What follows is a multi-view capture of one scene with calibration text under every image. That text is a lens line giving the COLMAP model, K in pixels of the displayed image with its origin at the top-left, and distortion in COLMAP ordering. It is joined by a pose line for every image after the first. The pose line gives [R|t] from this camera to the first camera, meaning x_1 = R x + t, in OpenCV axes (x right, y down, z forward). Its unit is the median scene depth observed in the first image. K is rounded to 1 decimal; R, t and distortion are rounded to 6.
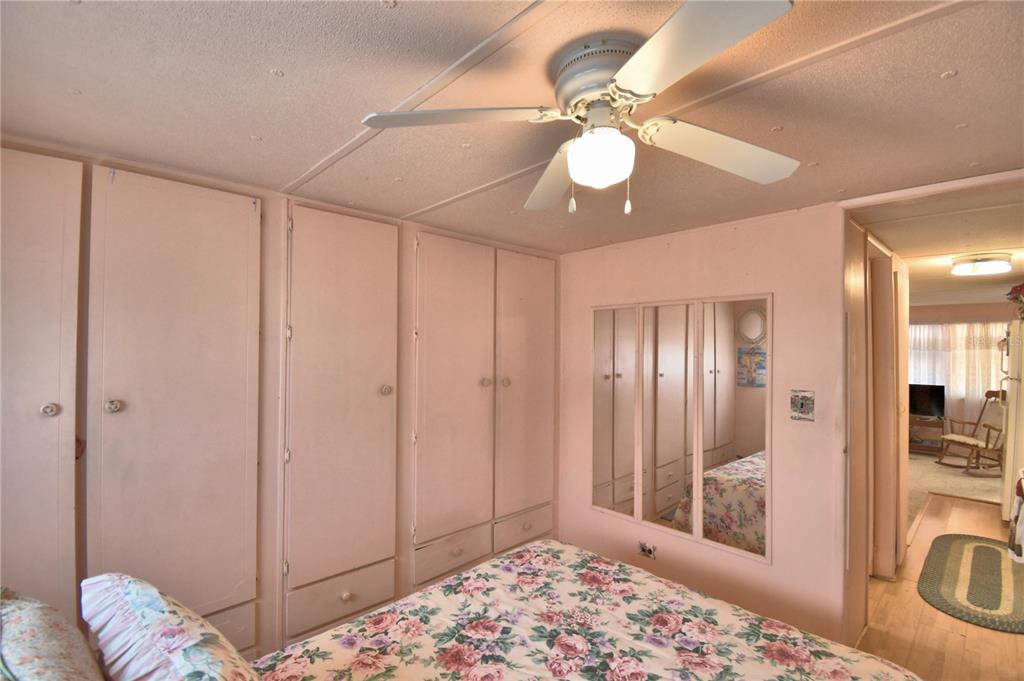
lens RADIAL K [[458.7, 0, 512.9], [0, 458.7, 341.6], [0, 0, 1]] dist [-0.026071, -0.002649]
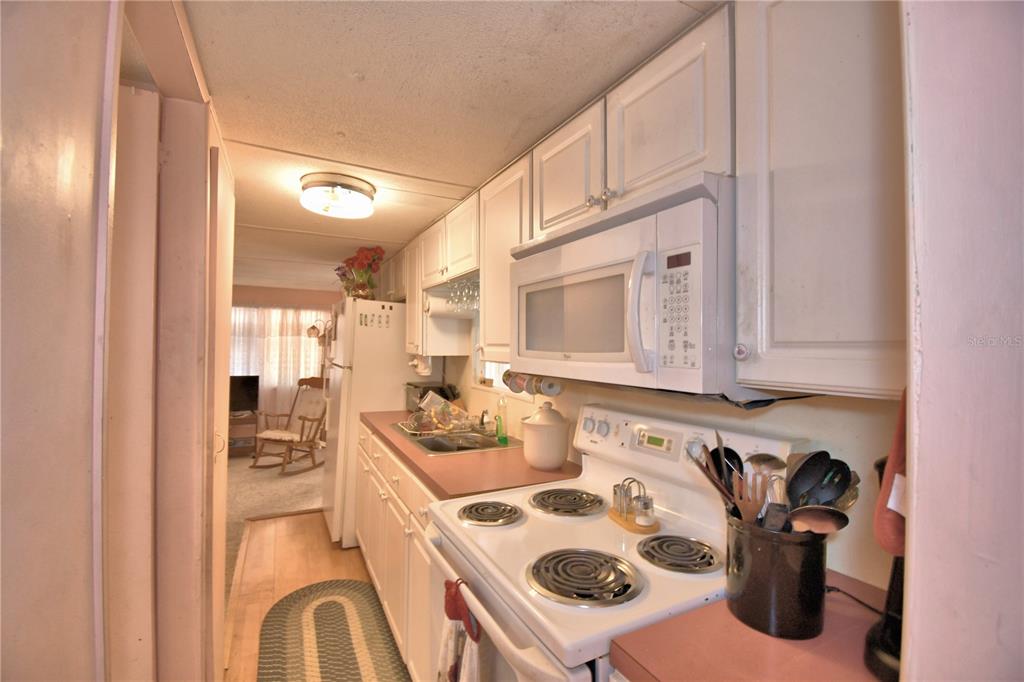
lens RADIAL K [[445.4, 0, 515.4], [0, 445.4, 338.7], [0, 0, 1]] dist [0.003325, 0.000098]
pose [[0.256765, 0.012245, 0.966396, 0.493562], [-0.027377, 0.999611, -0.005392, 0.032075], [-0.966086, -0.025073, 0.257001, 0.581877]]
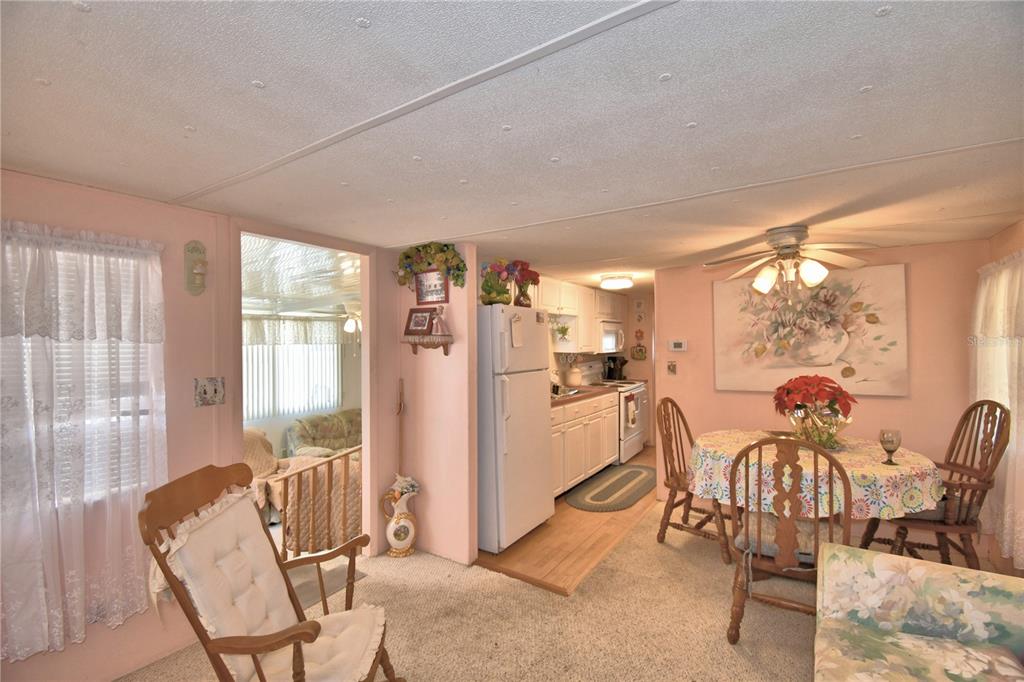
lens RADIAL K [[449.1, 0, 503.3], [0, 449.1, 342.3], [0, 0, 1]] dist [0.003770, -0.015231]
pose [[-0.976434, -0.003581, -0.215785, 1.757754], [-0.001082, 0.999931, -0.011697, 0.046256], [0.215812, -0.011188, -0.976371, 2.376495]]
